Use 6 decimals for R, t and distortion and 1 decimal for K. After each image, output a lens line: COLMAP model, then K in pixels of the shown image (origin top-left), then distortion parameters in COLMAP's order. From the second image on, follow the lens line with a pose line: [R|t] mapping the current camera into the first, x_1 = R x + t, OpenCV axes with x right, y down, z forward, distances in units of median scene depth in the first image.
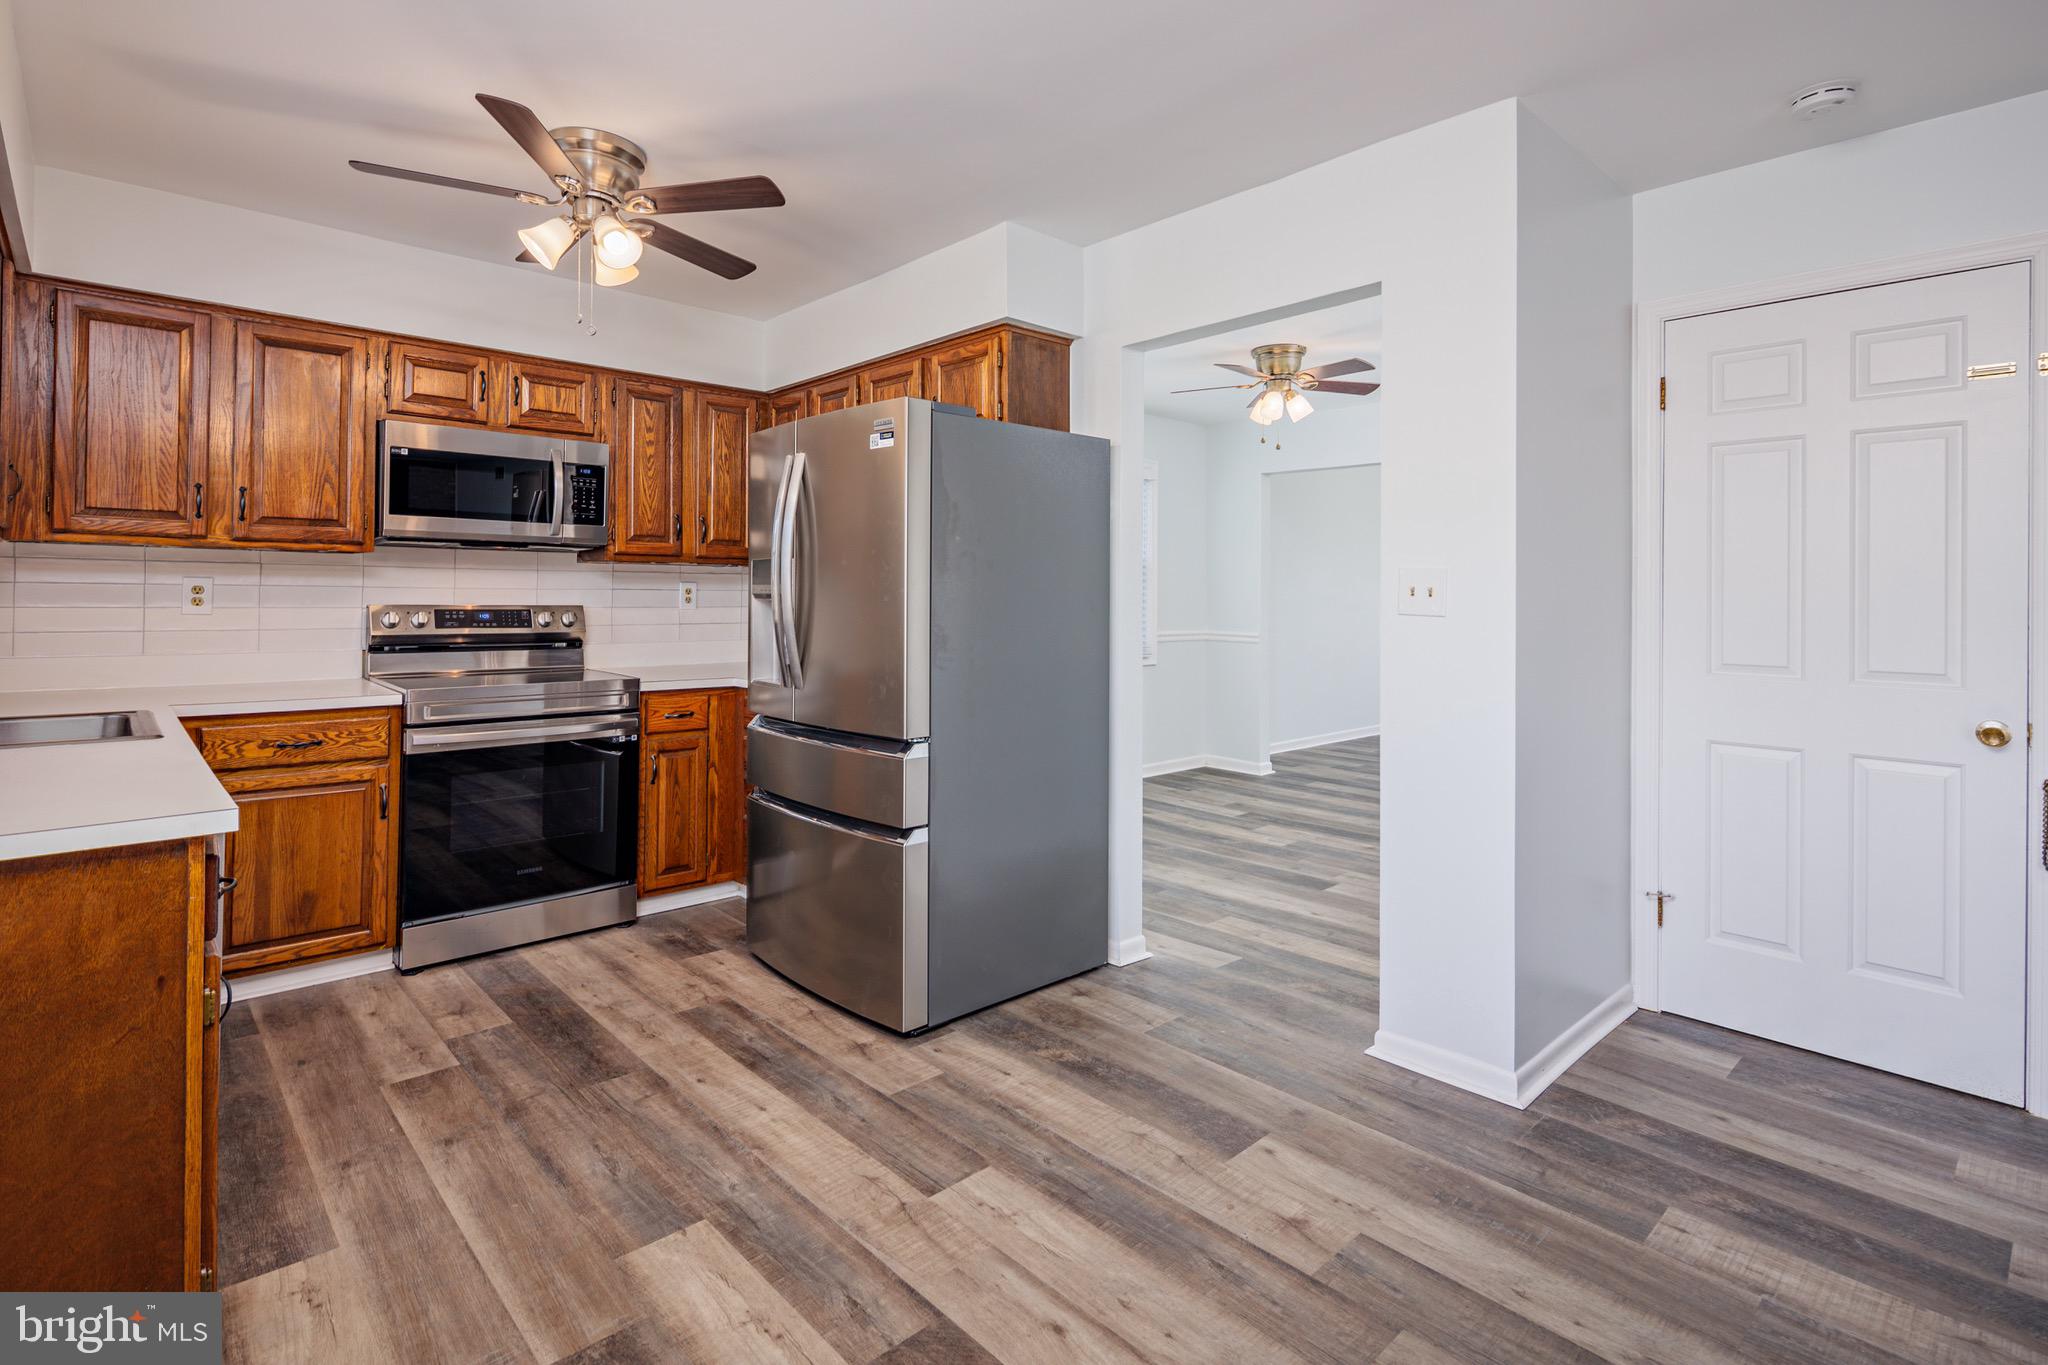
lens RADIAL K [[991.4, 0, 1007.2], [0, 991.4, 588.3], [0, 0, 1]] dist [0.003520, -0.001235]
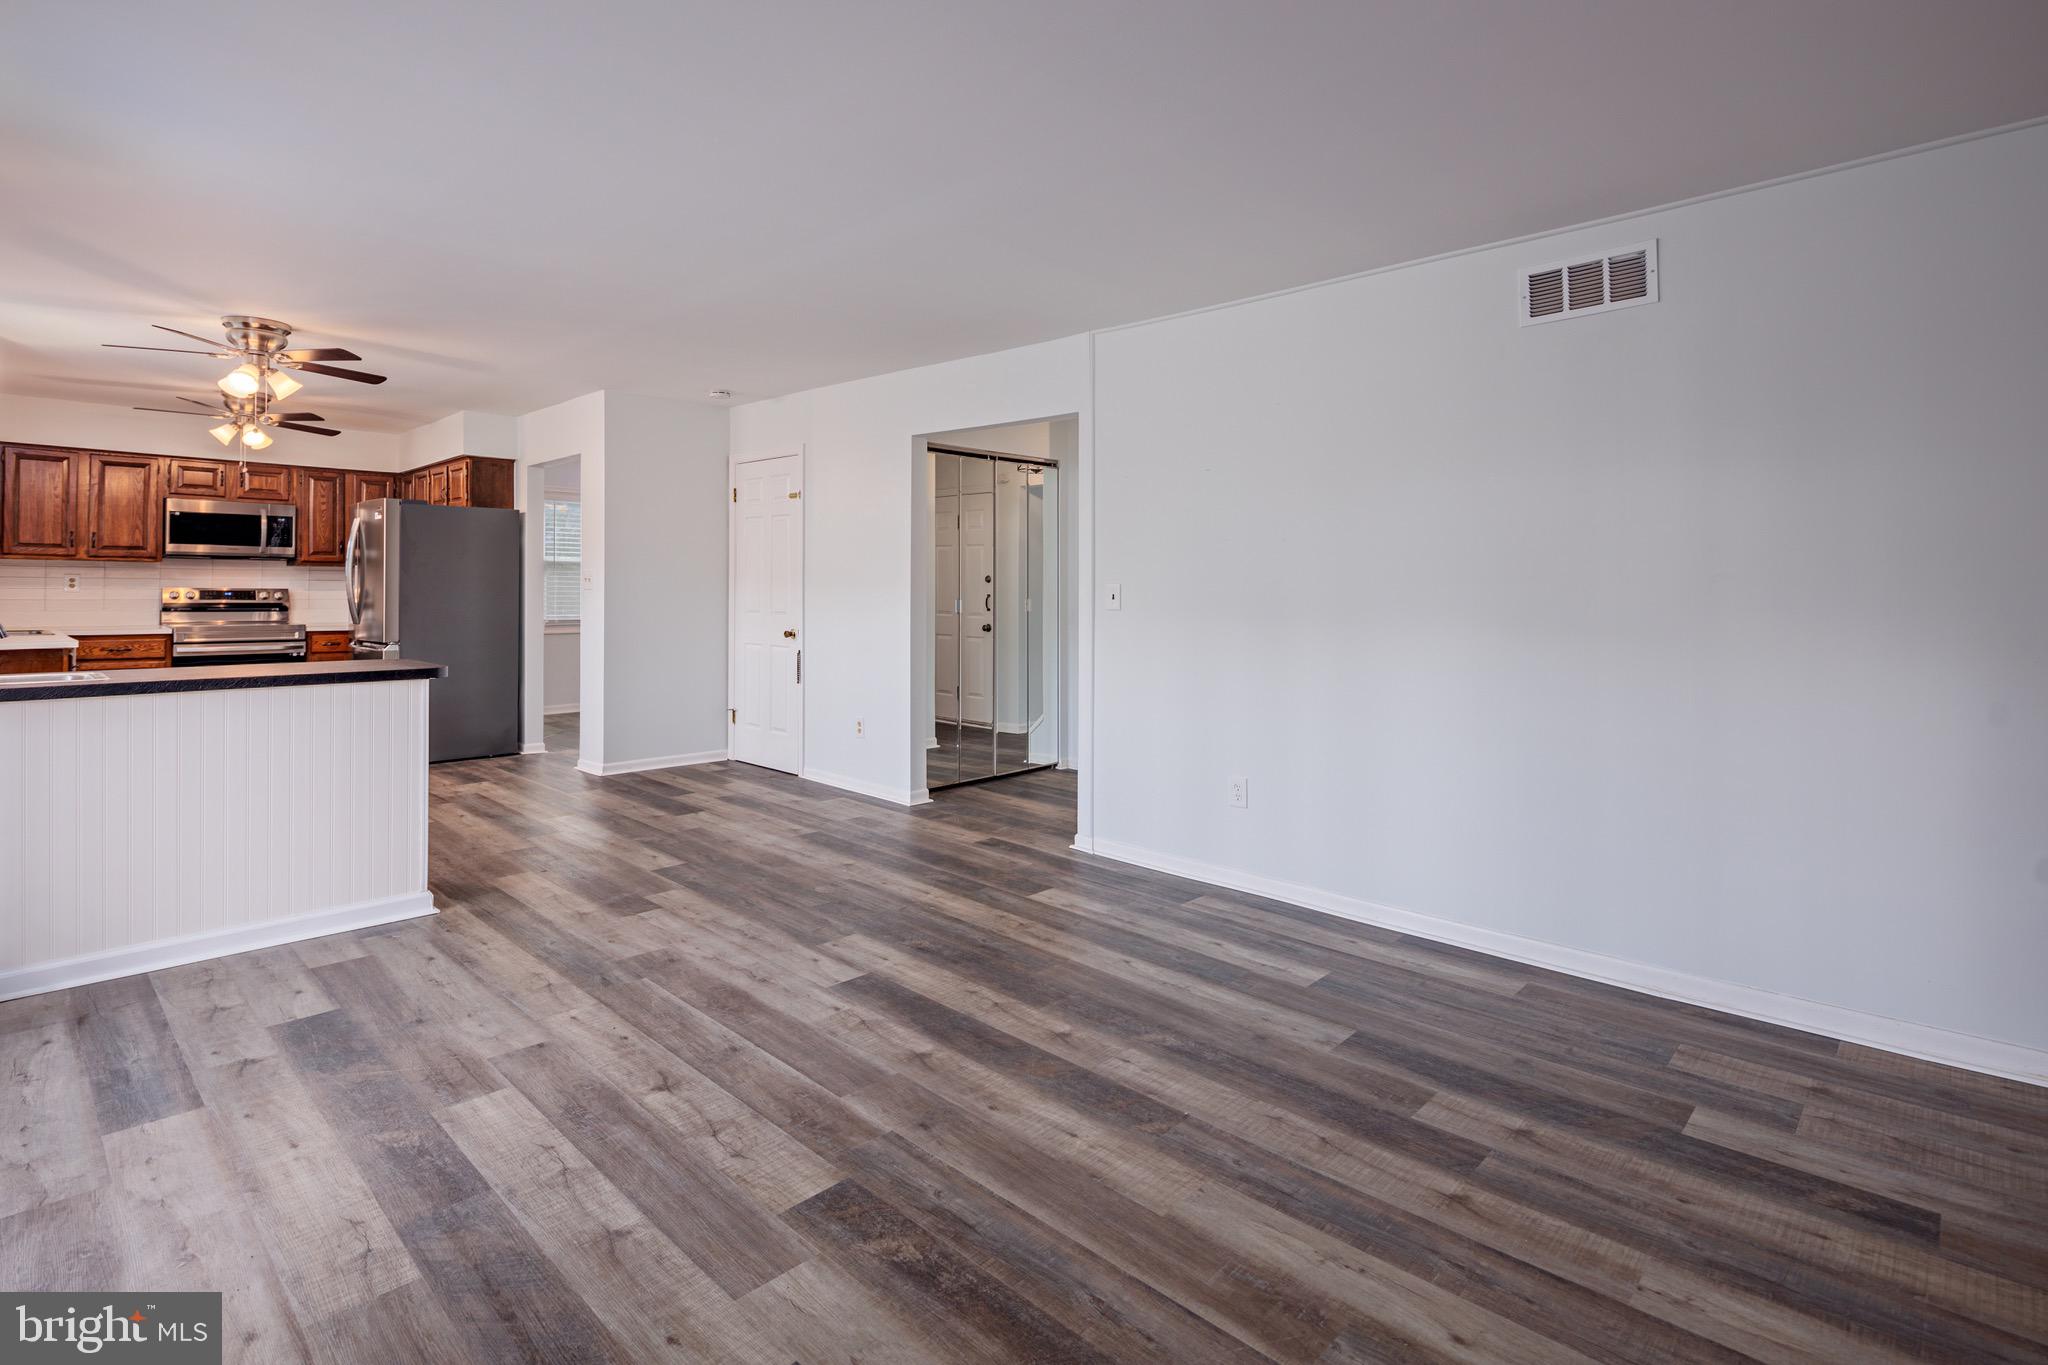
lens RADIAL K [[991.4, 0, 997.8], [0, 991.4, 580.9], [0, 0, 1]] dist [0.003520, -0.001235]
pose [[0.998340, -0.000419, 0.057600, 1.002046], [0.000510, 0.999999, -0.001561, 0.007860], [-0.057599, 0.001588, 0.998339, -1.190669]]
